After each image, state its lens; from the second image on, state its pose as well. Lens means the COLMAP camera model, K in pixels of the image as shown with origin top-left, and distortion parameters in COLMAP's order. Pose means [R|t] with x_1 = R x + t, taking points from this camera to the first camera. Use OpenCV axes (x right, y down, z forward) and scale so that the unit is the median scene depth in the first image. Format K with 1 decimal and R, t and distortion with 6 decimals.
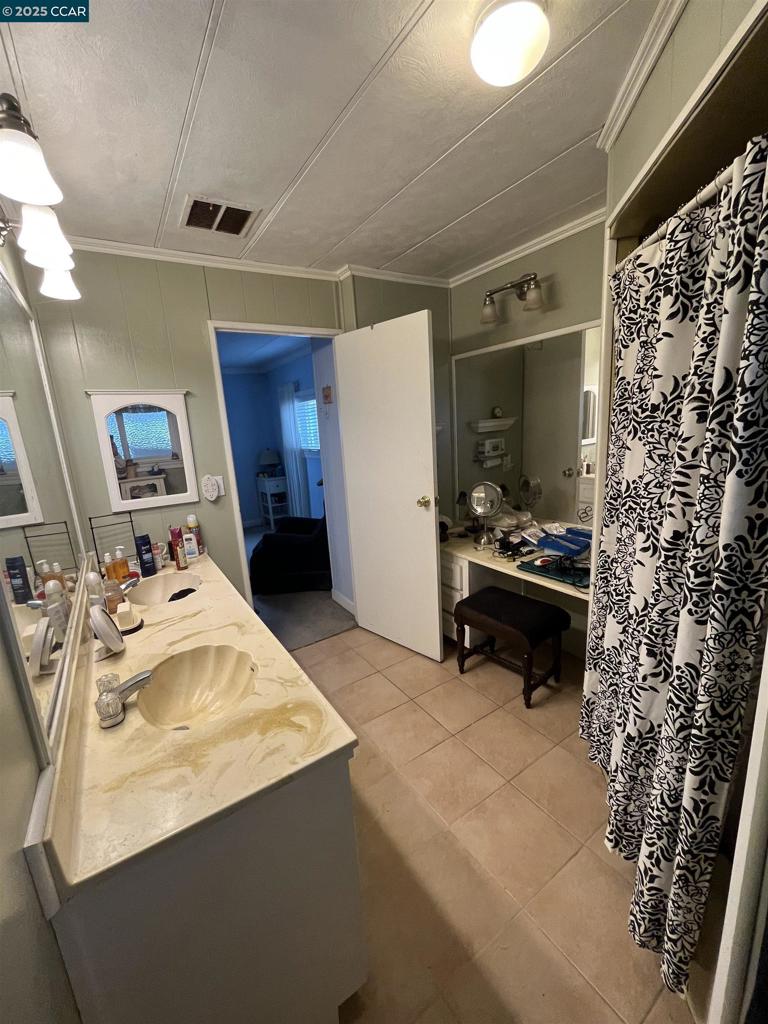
lens RADIAL K [[418.1, 0, 380.3], [0, 418.1, 515.0], [0, 0, 1]] dist [-0.001027, -0.000167]
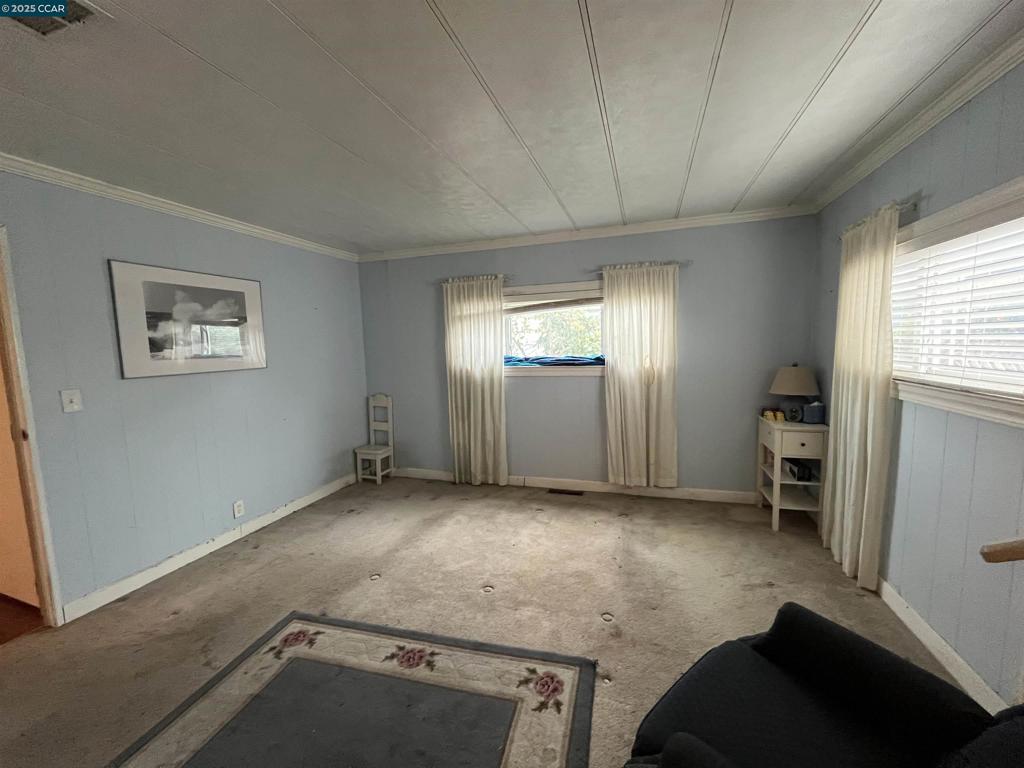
lens RADIAL K [[418.1, 0, 511.2], [0, 418.1, 382.4], [0, 0, 1]] dist [-0.001027, -0.000167]
pose [[0.631982, 0.126758, -0.764546, -0.104355], [-0.178631, 0.983795, 0.015449, -0.086114], [0.754115, 0.126808, 0.644384, 0.446663]]
